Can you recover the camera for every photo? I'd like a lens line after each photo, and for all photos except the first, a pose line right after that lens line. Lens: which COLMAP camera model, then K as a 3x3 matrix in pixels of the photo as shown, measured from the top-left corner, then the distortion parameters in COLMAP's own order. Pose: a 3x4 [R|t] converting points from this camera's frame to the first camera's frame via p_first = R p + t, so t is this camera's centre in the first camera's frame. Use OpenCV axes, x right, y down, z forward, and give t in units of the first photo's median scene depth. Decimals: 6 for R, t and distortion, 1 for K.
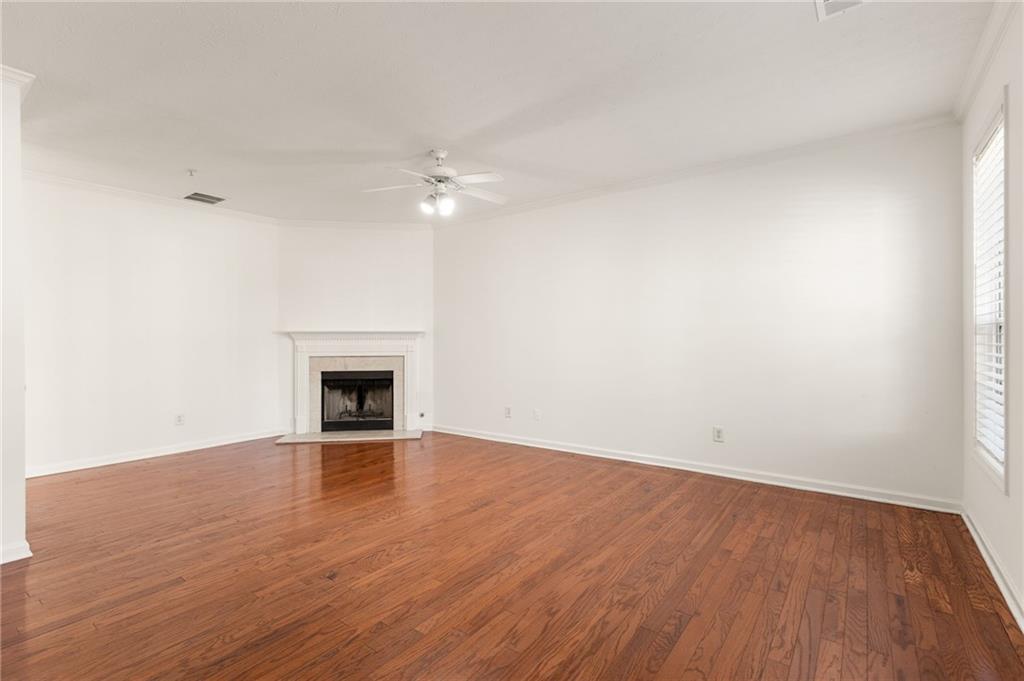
lens RADIAL K [[472.5, 0, 512.0], [0, 472.5, 340.5], [0, 0, 1]] dist [-0.000577, -0.000016]
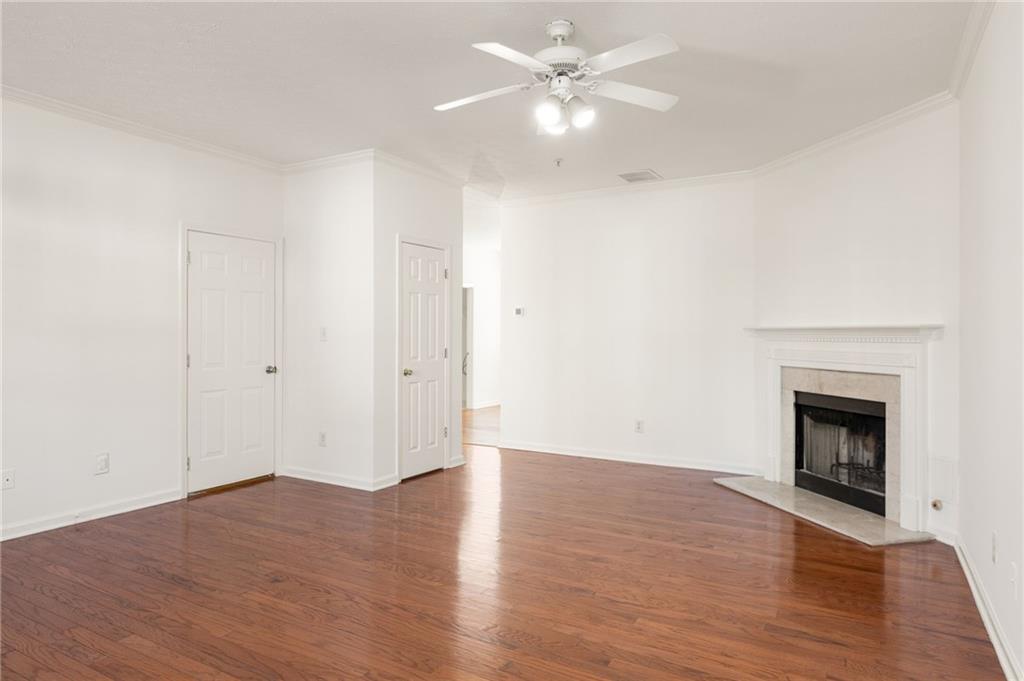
lens RADIAL K [[614.3, 0, 512.0], [0, 614.3, 340.5], [0, 0, 1]] dist [-0.004712, -0.001124]
pose [[0.114070, 0.011456, -0.993407, 0.372374], [-0.008403, 0.999909, 0.010566, -0.007404], [0.993437, 0.007142, 0.114156, 0.531735]]
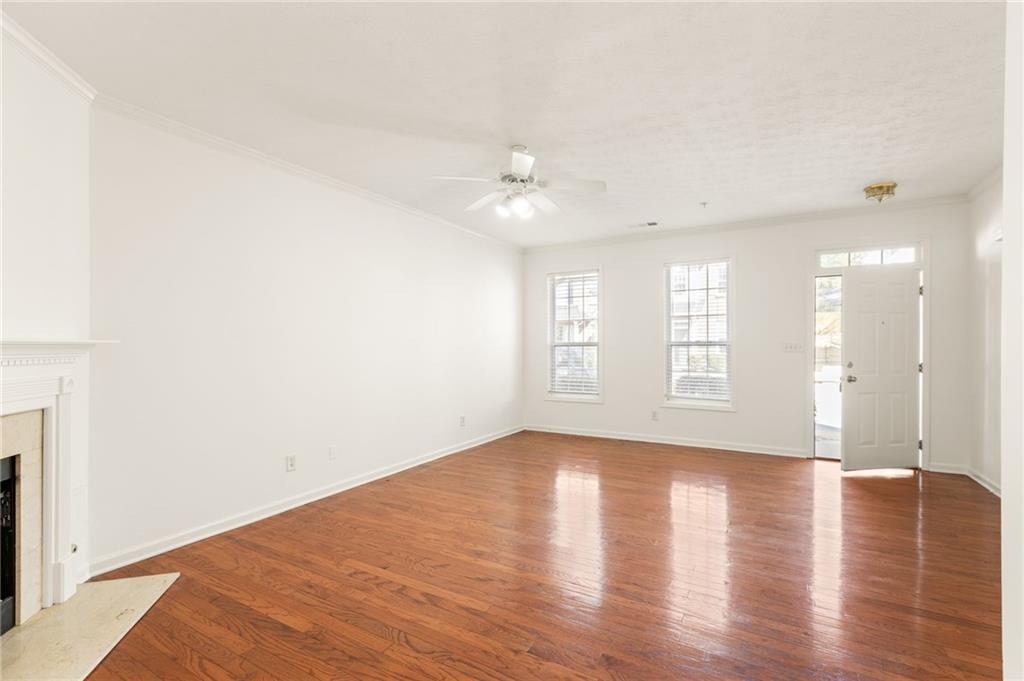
lens RADIAL K [[472.5, 0, 512.0], [0, 472.5, 340.5], [0, 0, 1]] dist [-0.000577, -0.000016]
pose [[-0.123794, 0.015931, 0.992180, -0.652475], [0.013435, 0.999806, -0.014377, -0.008989], [-0.992217, 0.011550, -0.123984, 0.699233]]
